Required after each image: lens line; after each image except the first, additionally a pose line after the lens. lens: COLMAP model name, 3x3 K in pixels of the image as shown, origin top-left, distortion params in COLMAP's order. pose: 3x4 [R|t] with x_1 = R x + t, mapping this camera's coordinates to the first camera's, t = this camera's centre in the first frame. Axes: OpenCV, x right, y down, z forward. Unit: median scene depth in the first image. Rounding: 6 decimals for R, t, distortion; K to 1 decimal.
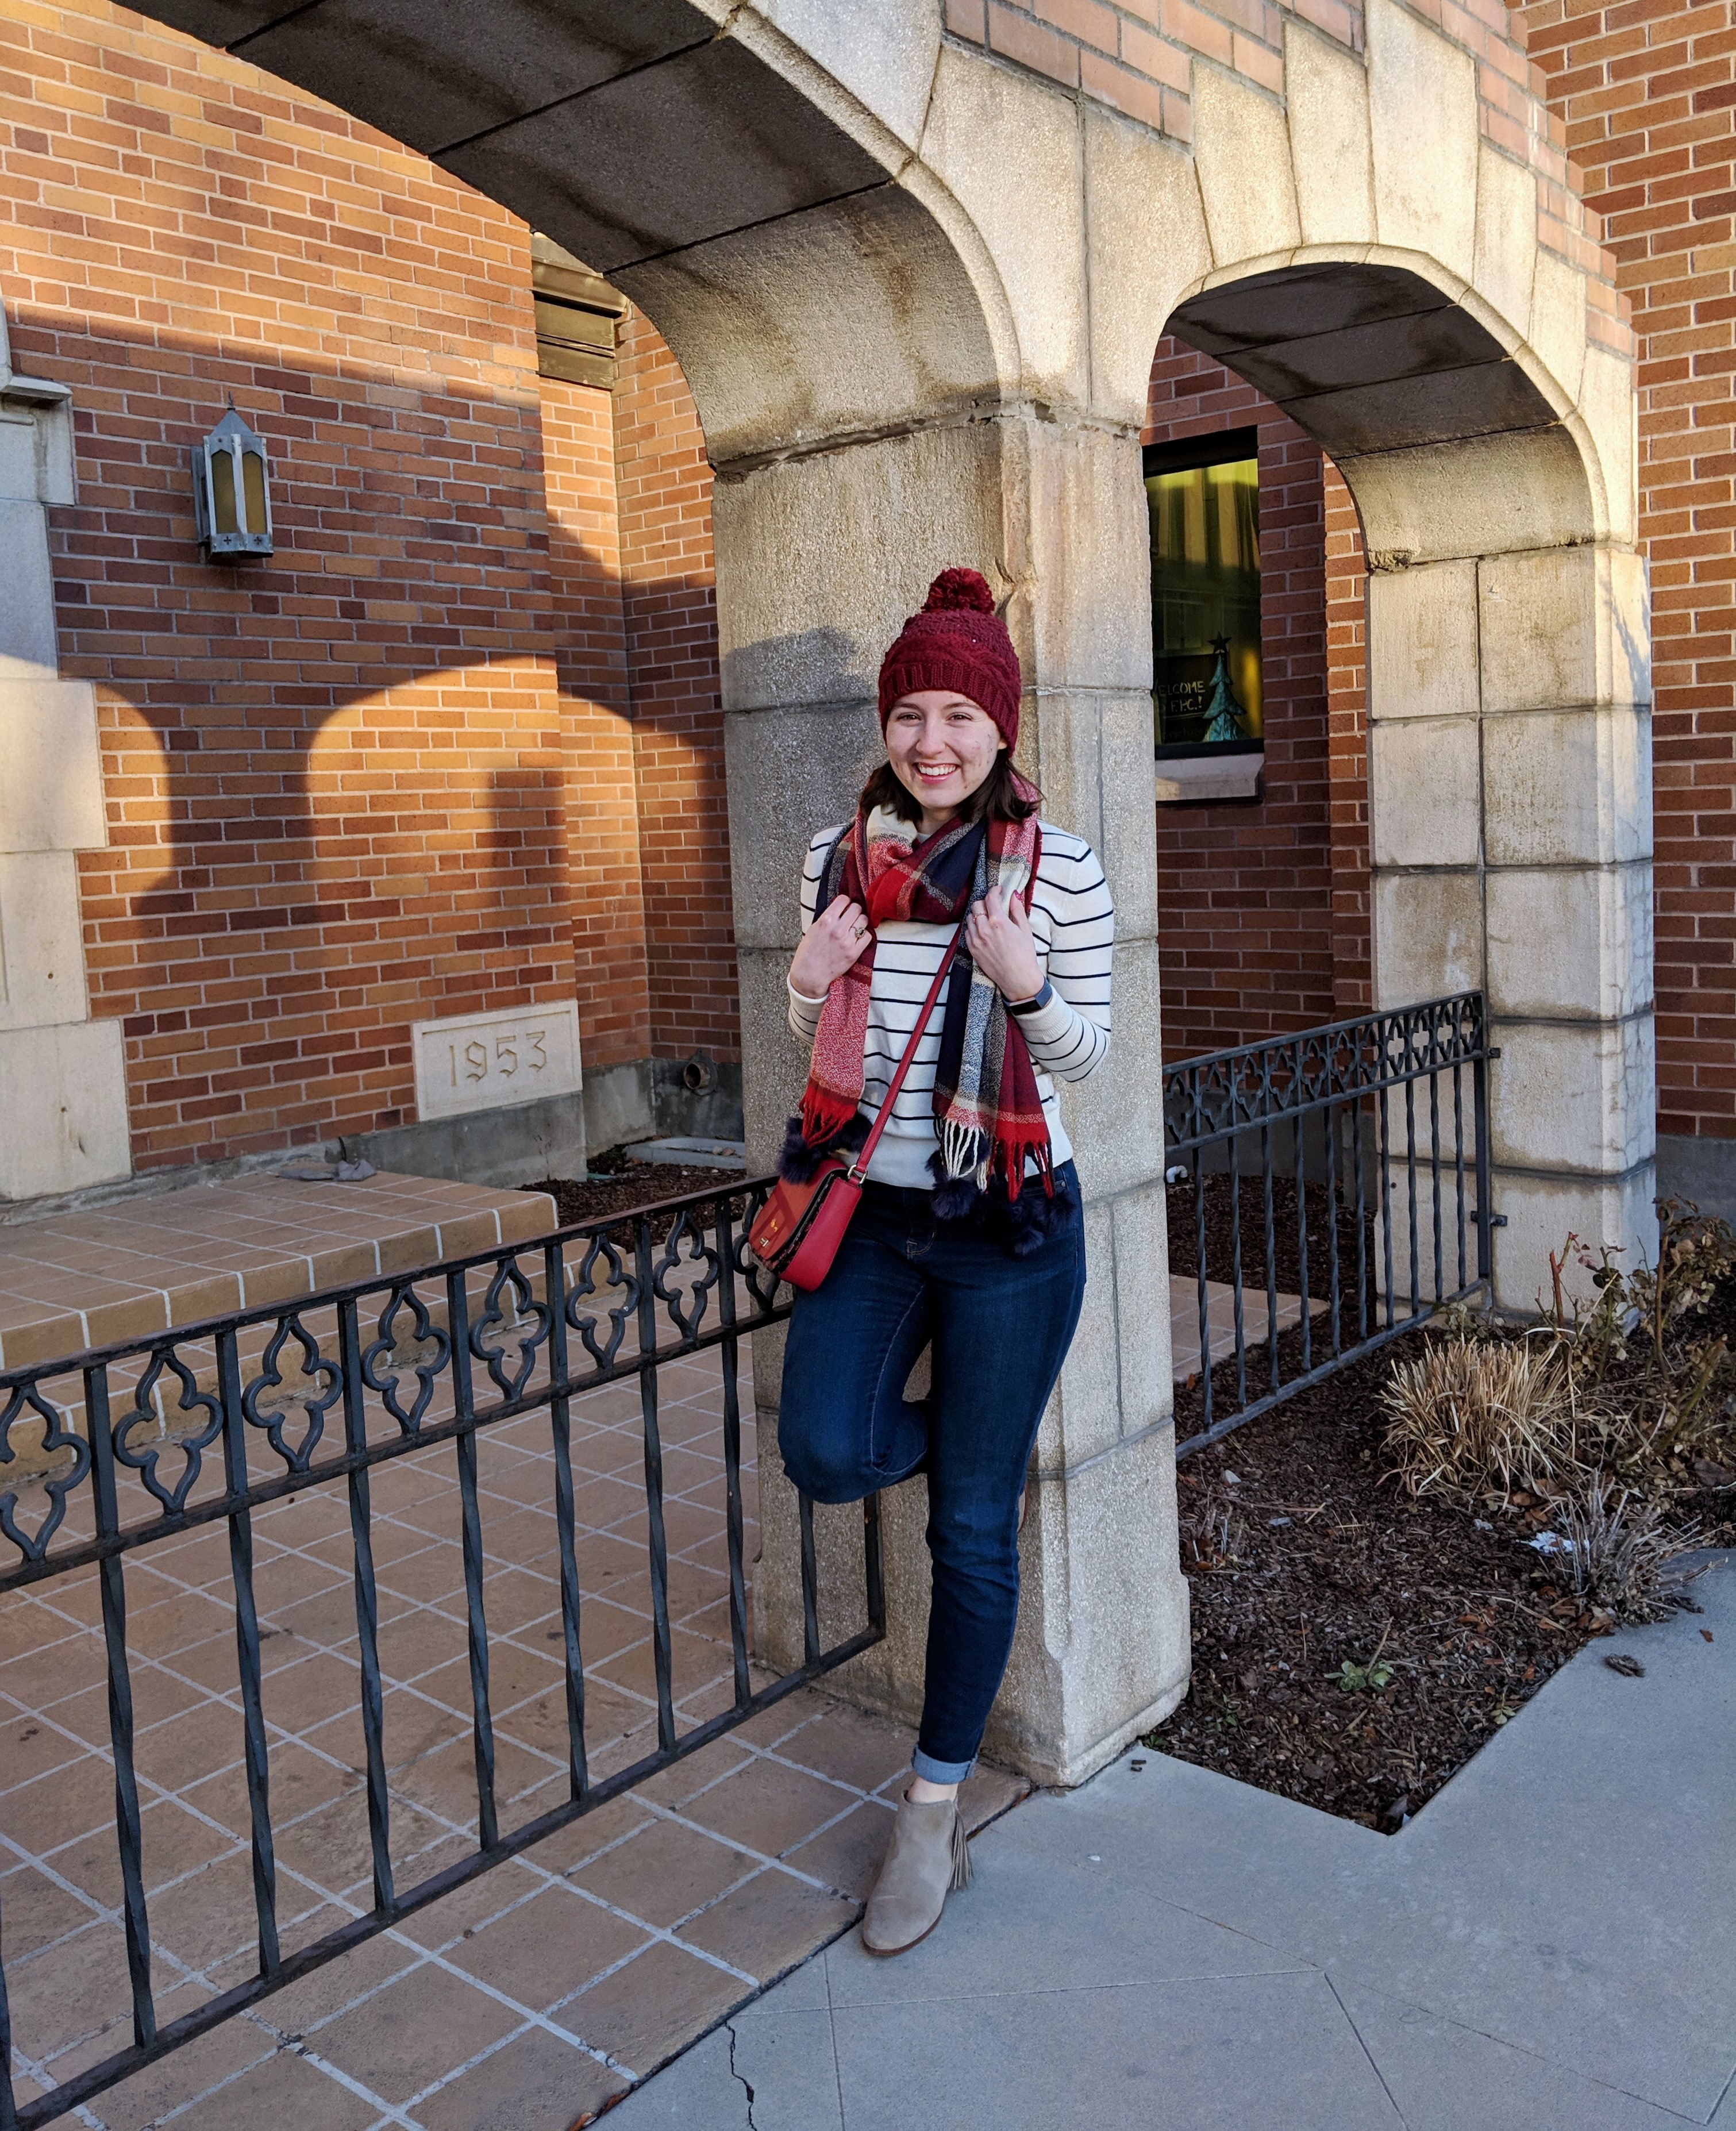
lens RADIAL K [[1836.0, 0, 860.6], [0, 1836.0, 992.5], [0, 0, 1]] dist [0.121717, -0.159508]
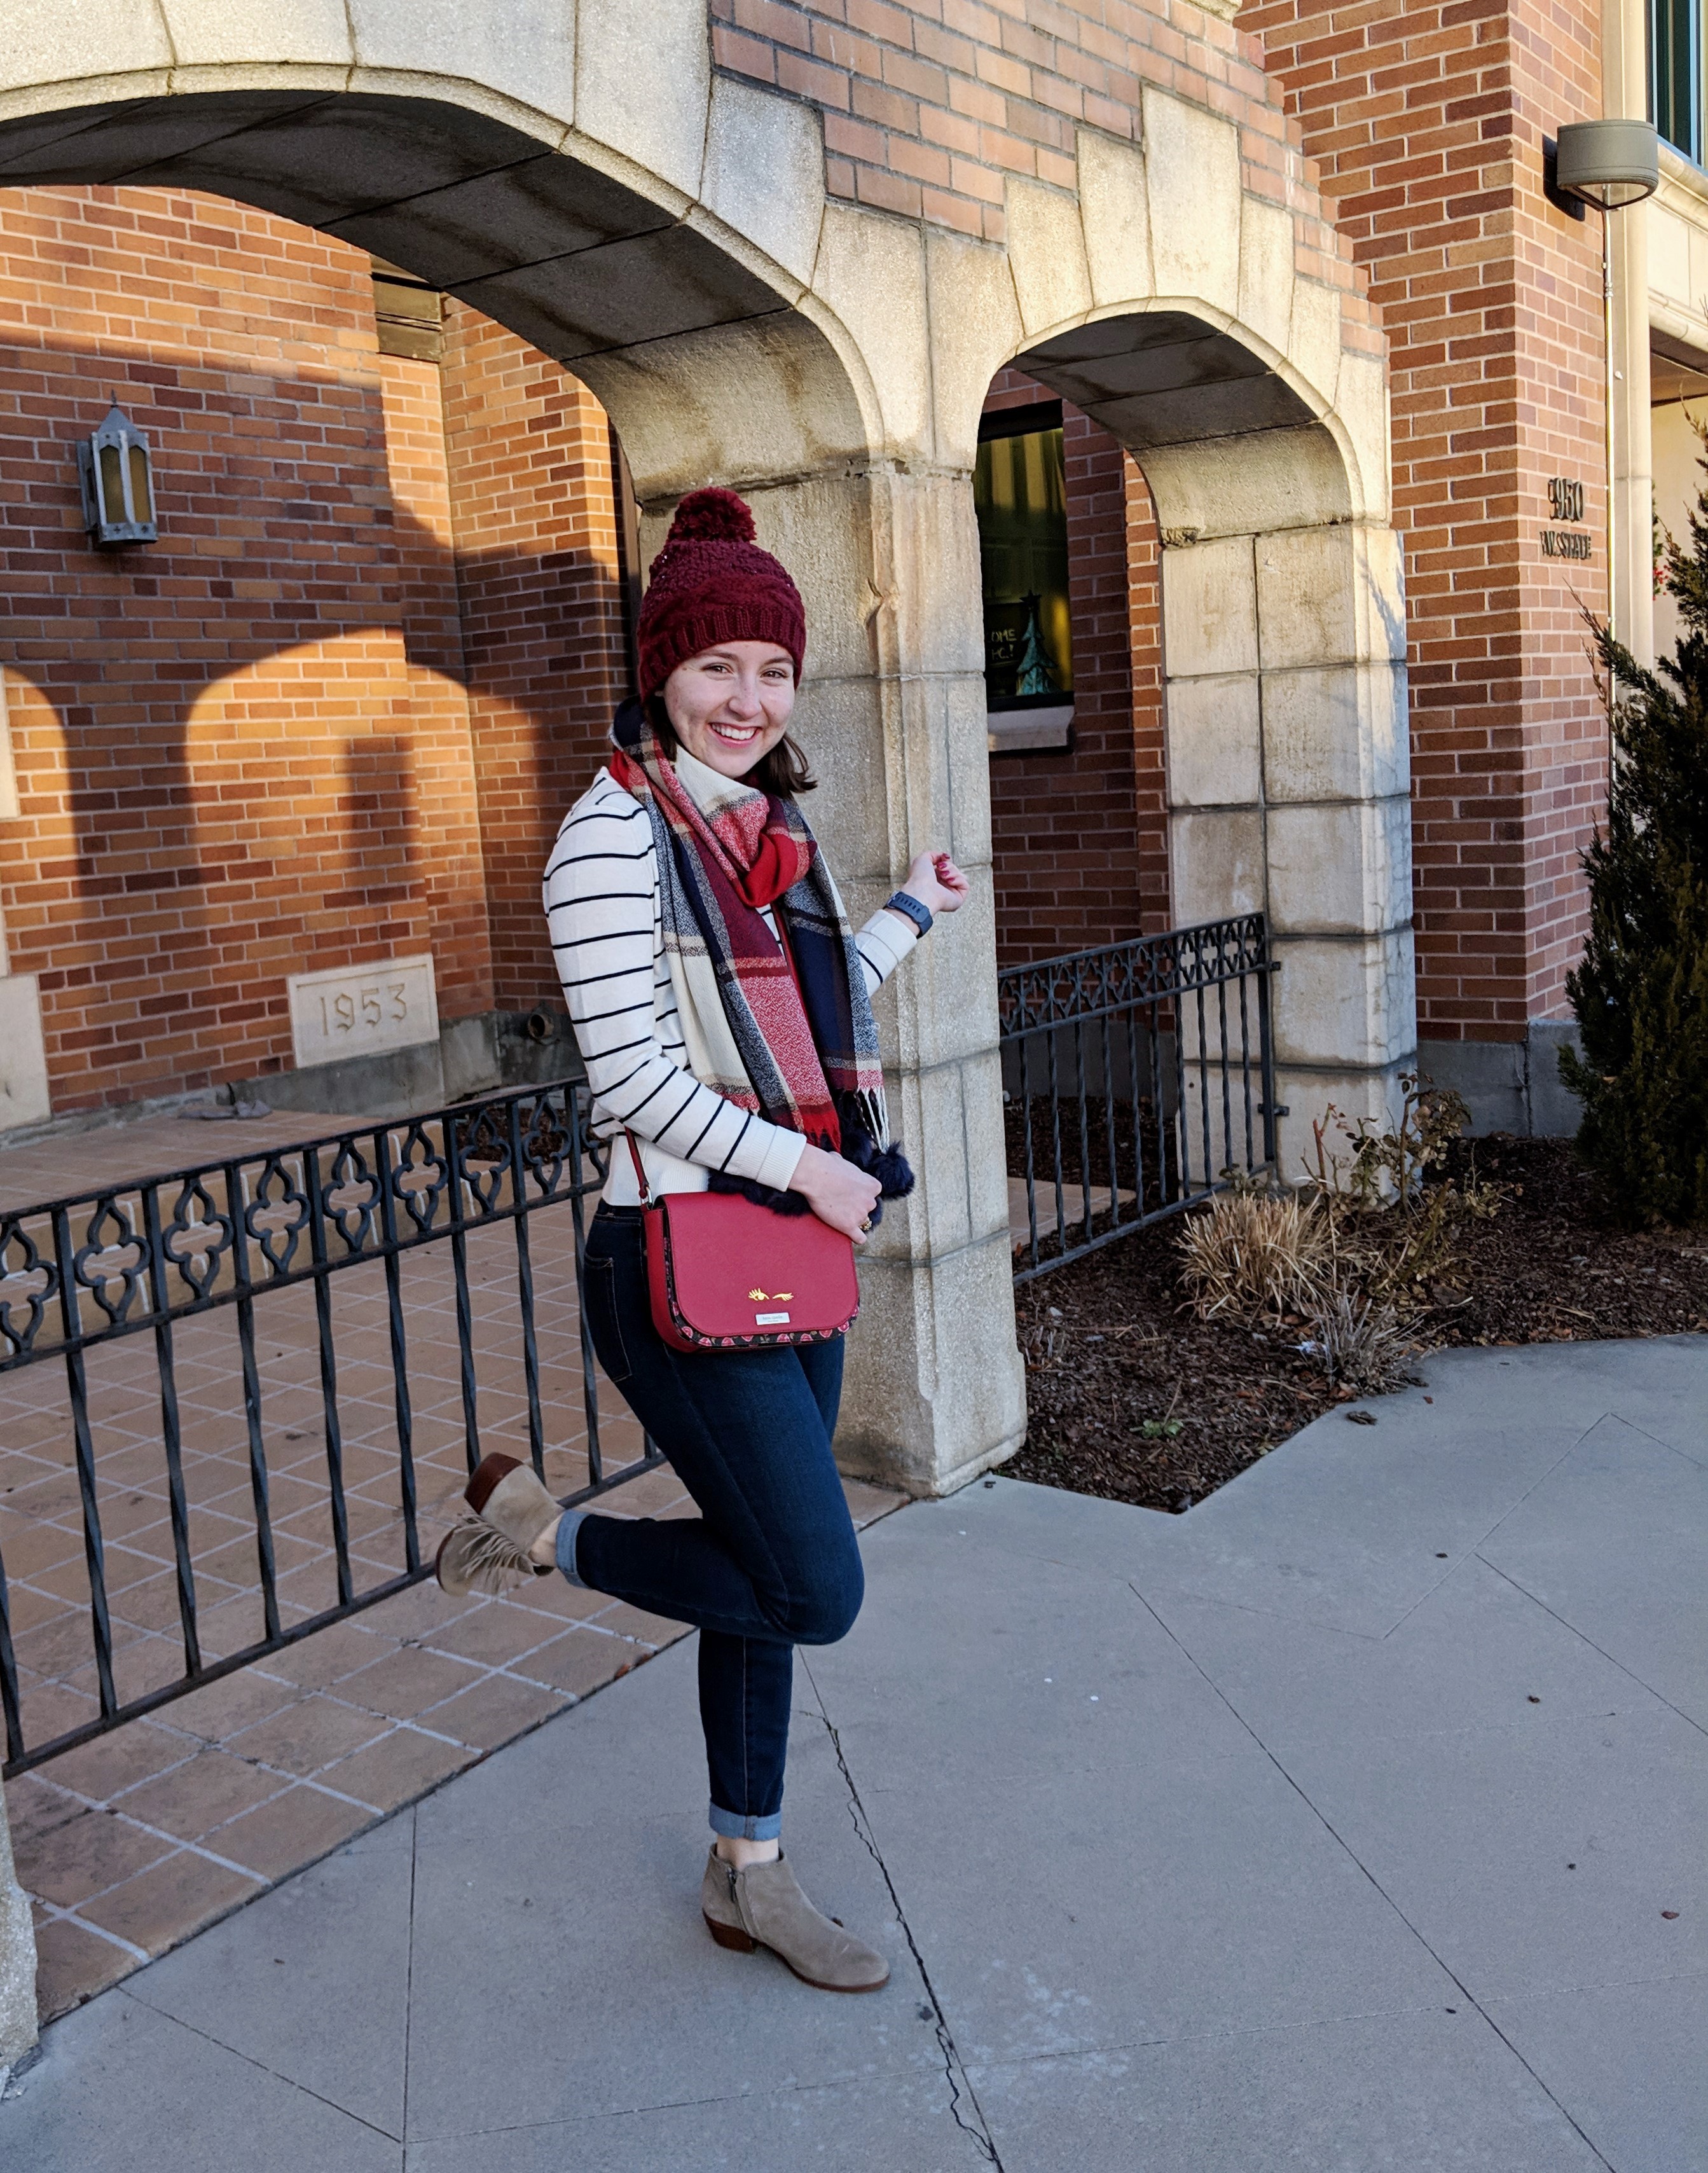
lens RADIAL K [[2054.4, 0, 684.6], [0, 2054.4, 1020.6], [0, 0, 1]] dist [0.174501, -0.283337]
pose [[0.999388, -0.024910, 0.024550, -0.059442], [0.024288, 0.999385, 0.025300, 0.025064], [-0.025165, -0.024688, 0.999378, -0.287259]]
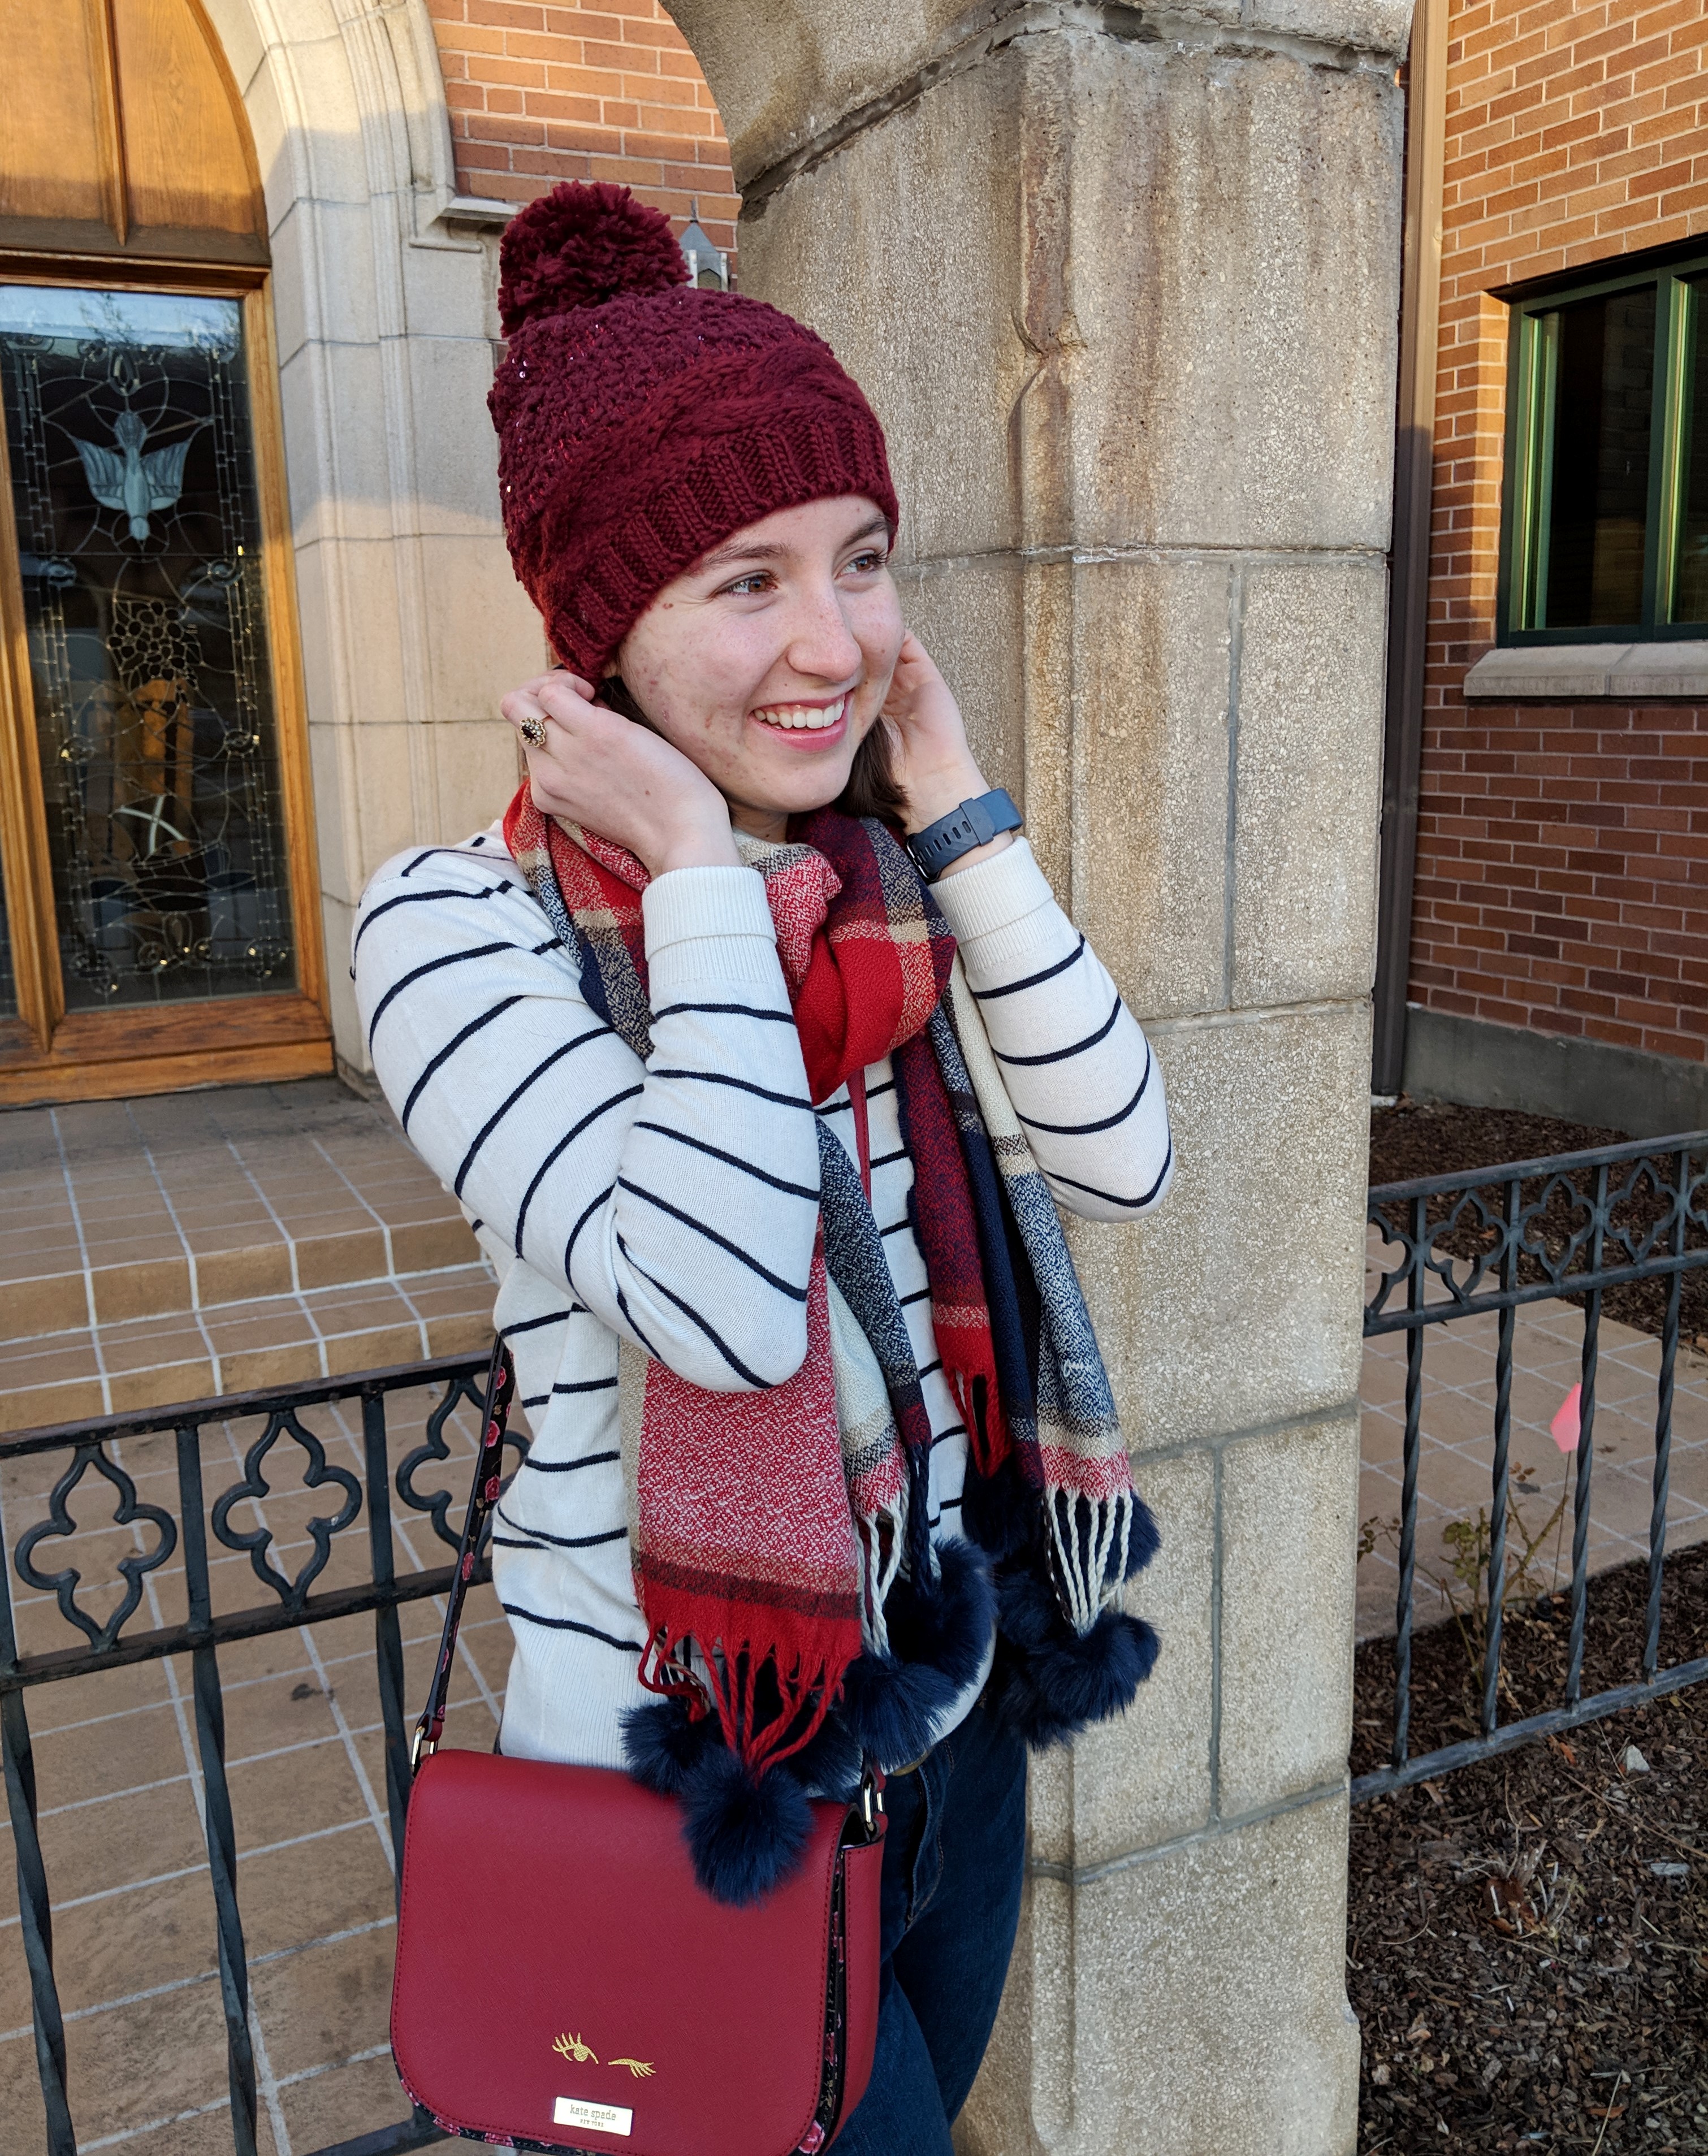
lens RADIAL K [[1839.8, 0, 869.3], [0, 1839.8, 1037.6], [0, 0, 1]] dist [0.039825, -0.055971]
pose [[0.915727, 0.100980, -0.388906, 0.153287], [-0.060280, 0.991477, 0.115501, -0.046307], [0.397254, -0.082324, 0.914009, 0.264497]]
